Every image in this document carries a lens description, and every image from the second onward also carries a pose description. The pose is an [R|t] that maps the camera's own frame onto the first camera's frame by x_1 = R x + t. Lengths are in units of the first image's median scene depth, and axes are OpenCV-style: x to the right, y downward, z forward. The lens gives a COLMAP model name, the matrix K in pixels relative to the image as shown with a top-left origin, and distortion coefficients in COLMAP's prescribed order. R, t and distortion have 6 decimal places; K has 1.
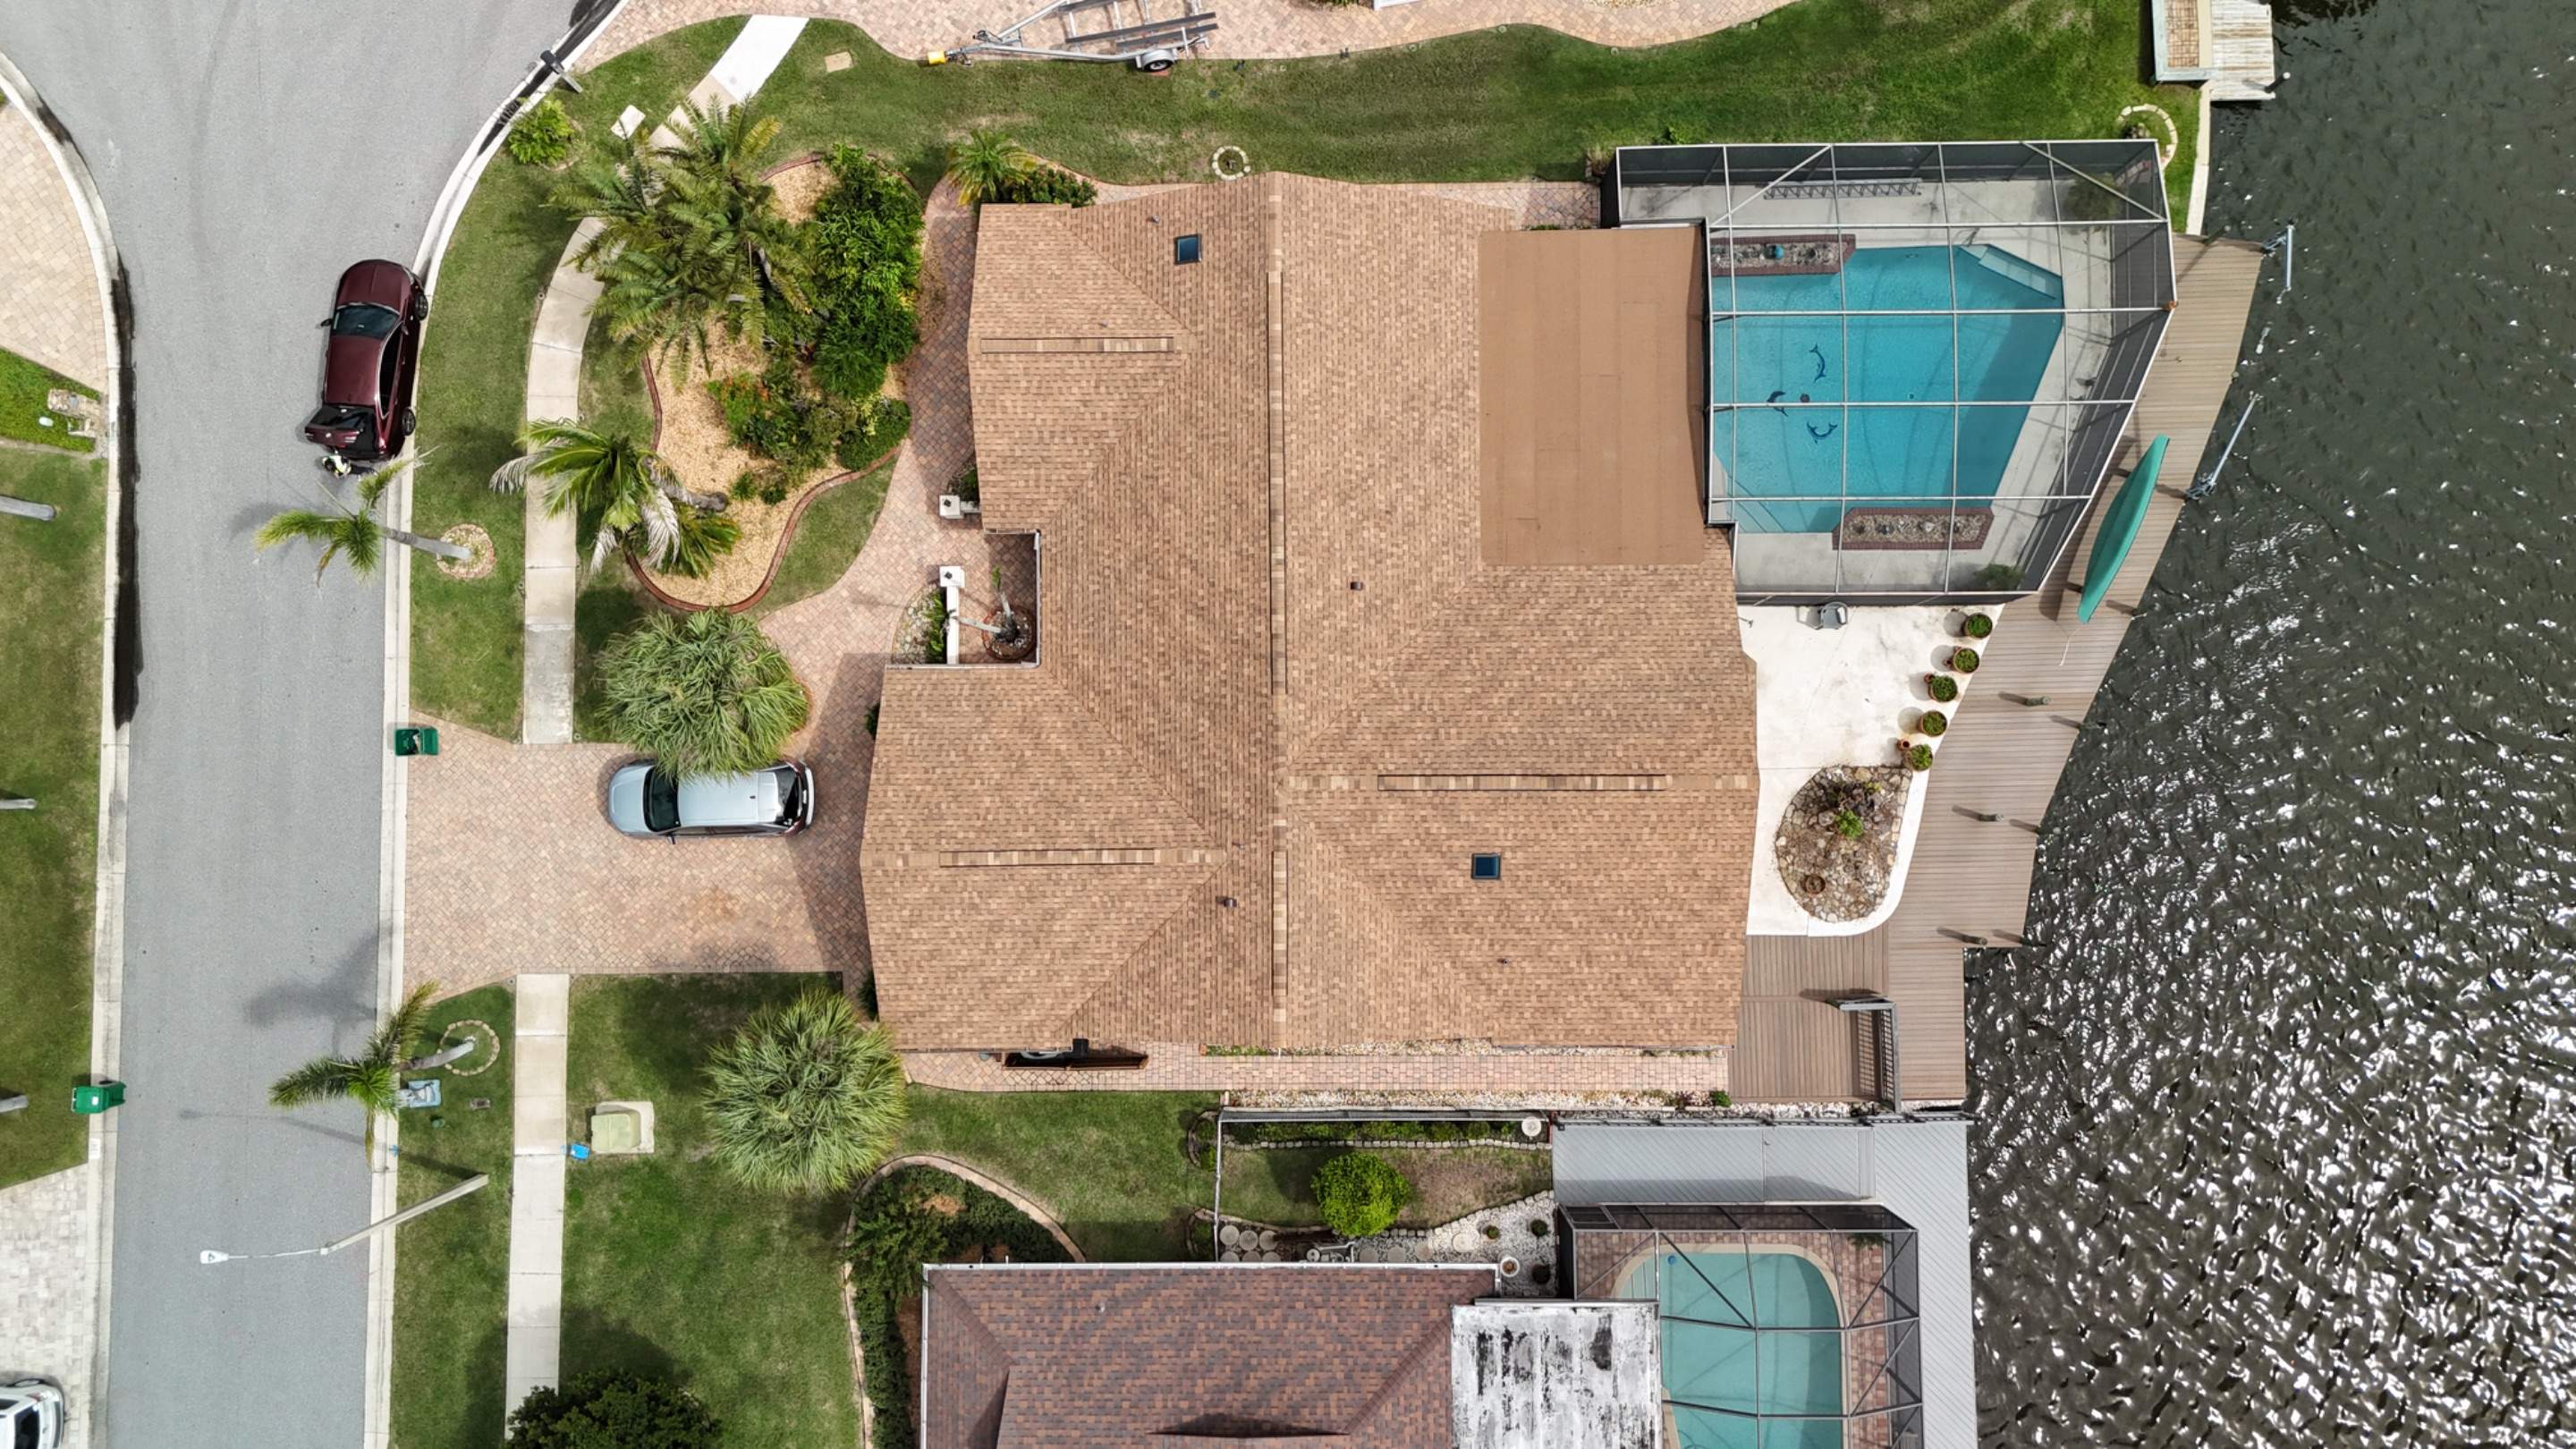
lens RADIAL K [[1904.9, 0, 1305.1], [0, 1904.9, 722.0], [0, 0, 1]] dist [0.076260, -0.064448]
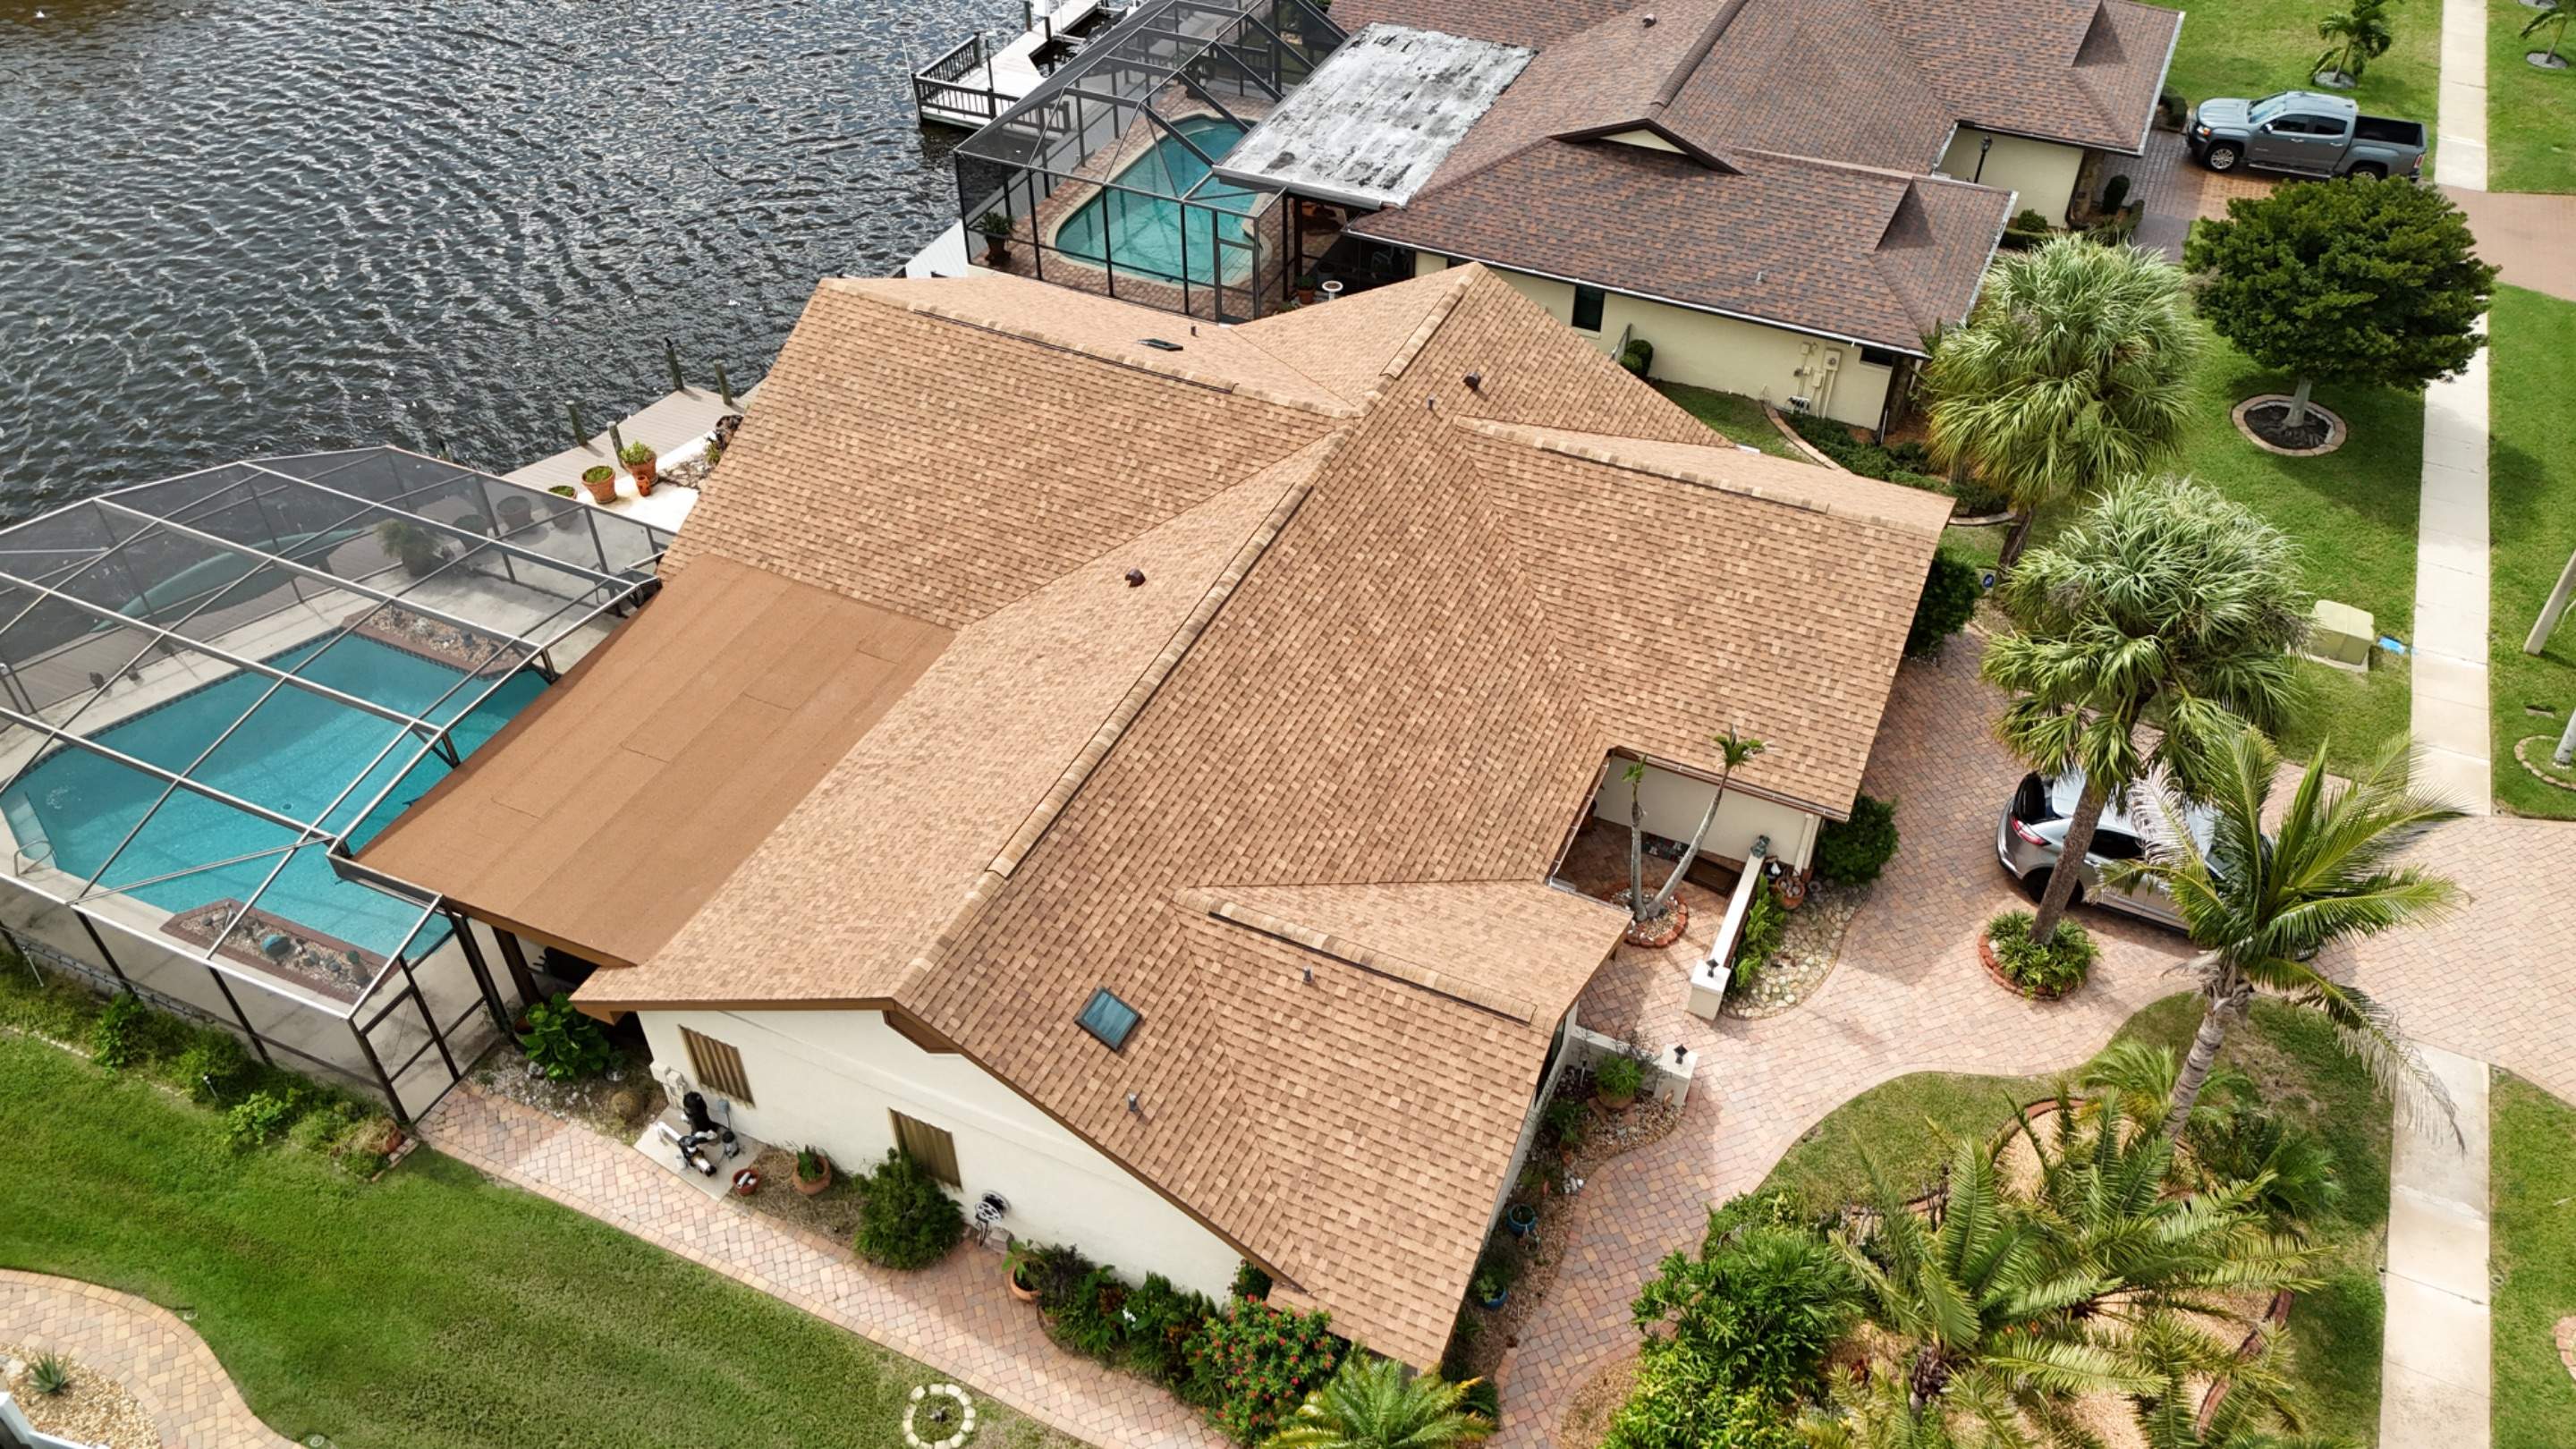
lens RADIAL K [[1931.3, 0, 1304.8], [0, 1931.3, 712.2], [0, 0, 1]] dist [0.074250, -0.075879]
pose [[-0.908338, -0.267434, 0.321562, -0.245074], [0.418054, -0.557796, 0.717003, -0.526410], [-0.012385, 0.785711, 0.618469, 0.554793]]
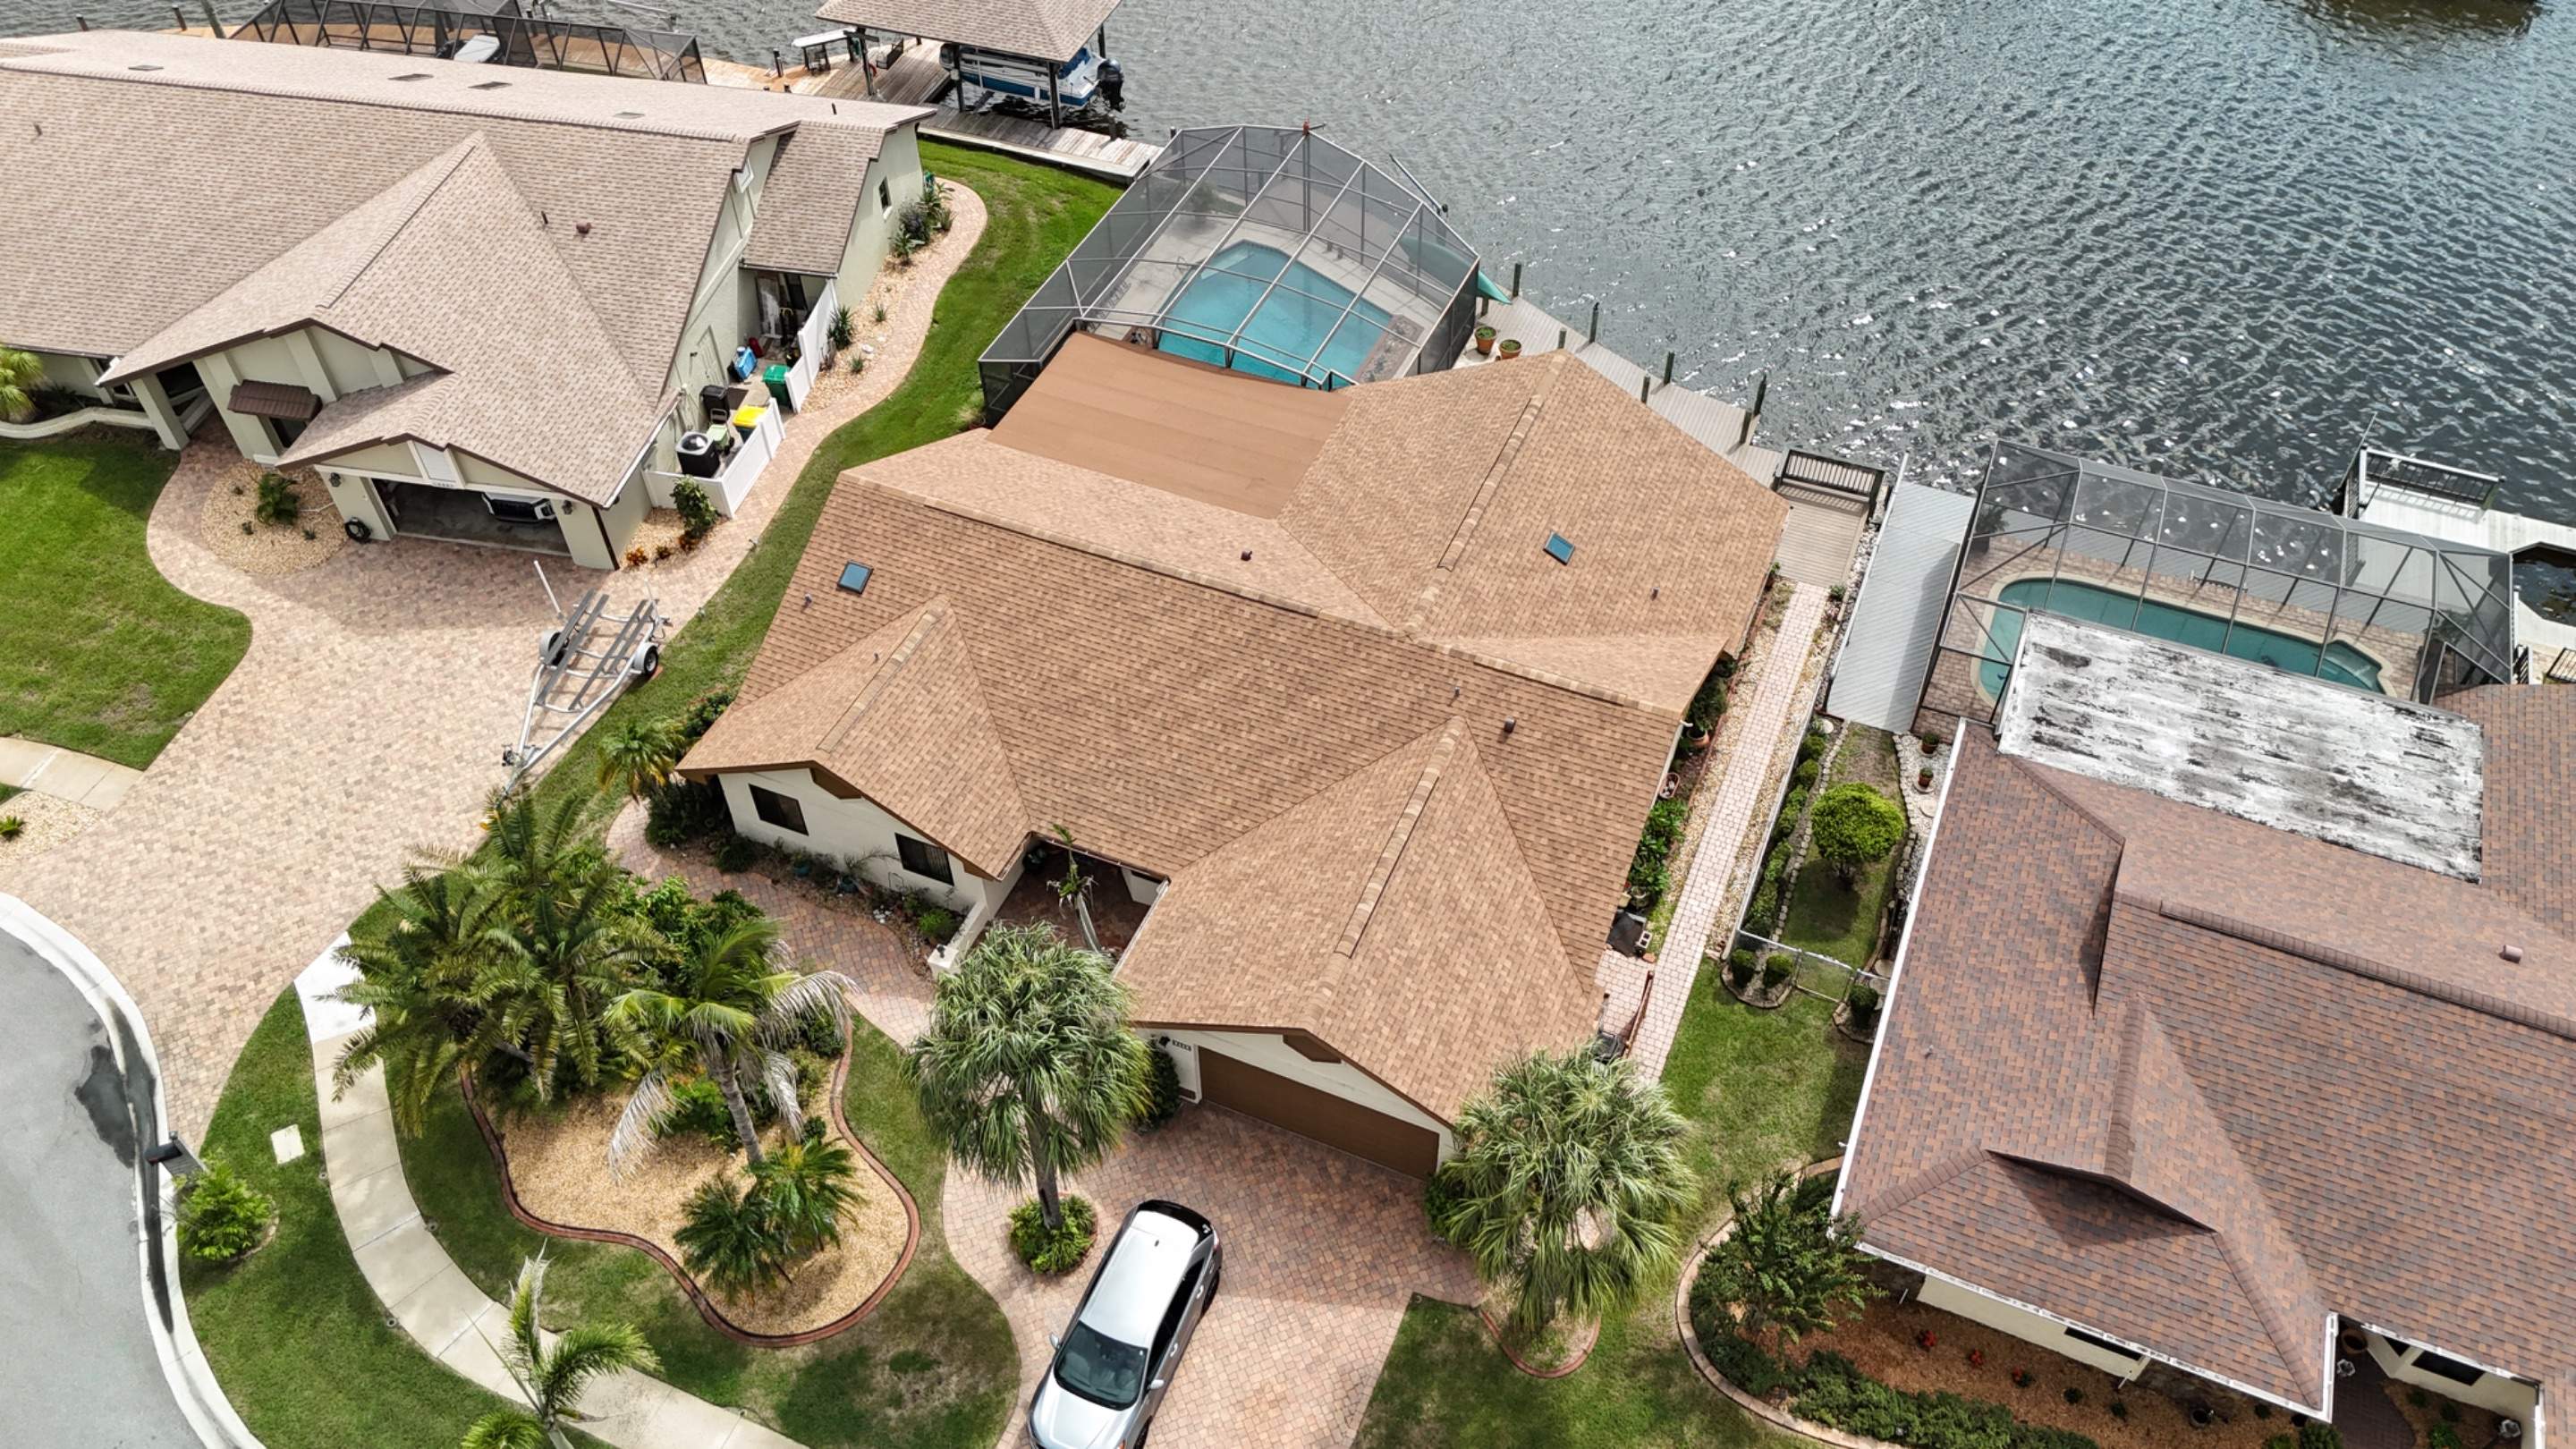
lens RADIAL K [[1919.6, 0, 1304.0], [0, 1919.6, 712.8], [0, 0, 1]] dist [0.081978, -0.065265]
pose [[0.393750, -0.661836, 0.637914, -0.595185], [0.917853, 0.320881, -0.233628, 0.196167], [-0.050071, 0.677502, 0.733815, 0.298295]]
